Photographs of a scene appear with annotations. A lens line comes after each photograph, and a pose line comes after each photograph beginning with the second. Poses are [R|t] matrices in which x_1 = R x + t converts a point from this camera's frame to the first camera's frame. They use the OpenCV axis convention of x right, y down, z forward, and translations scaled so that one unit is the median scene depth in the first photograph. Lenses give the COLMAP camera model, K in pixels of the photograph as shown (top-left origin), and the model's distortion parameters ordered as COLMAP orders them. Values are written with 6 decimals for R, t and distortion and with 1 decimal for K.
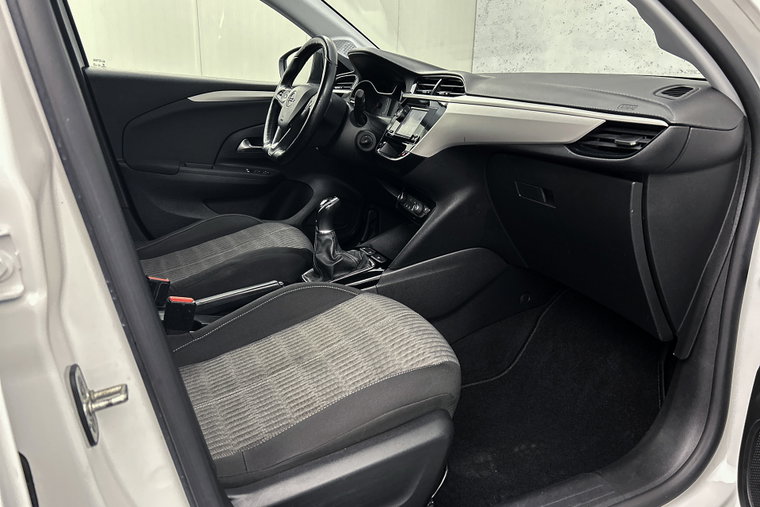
lens RADIAL K [[577.7, 0, 382.8], [0, 577.7, 248.3], [0, 0, 1]] dist [0.057150, -0.068047]
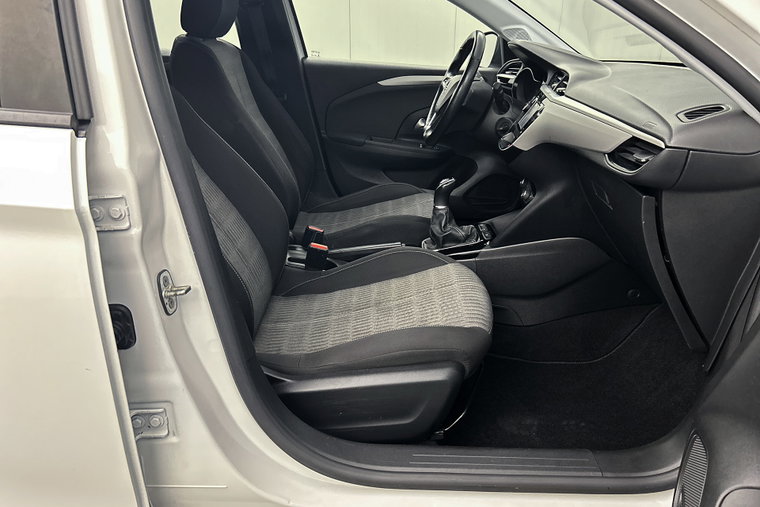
lens RADIAL K [[577.7, 0, 378.7], [0, 577.7, 260.9], [0, 0, 1]] dist [0.057150, -0.068047]
pose [[0.890424, 0.151747, -0.429089, 0.307569], [-0.113095, 0.986981, 0.114357, -0.040651], [0.440856, -0.053298, 0.895994, -0.120437]]
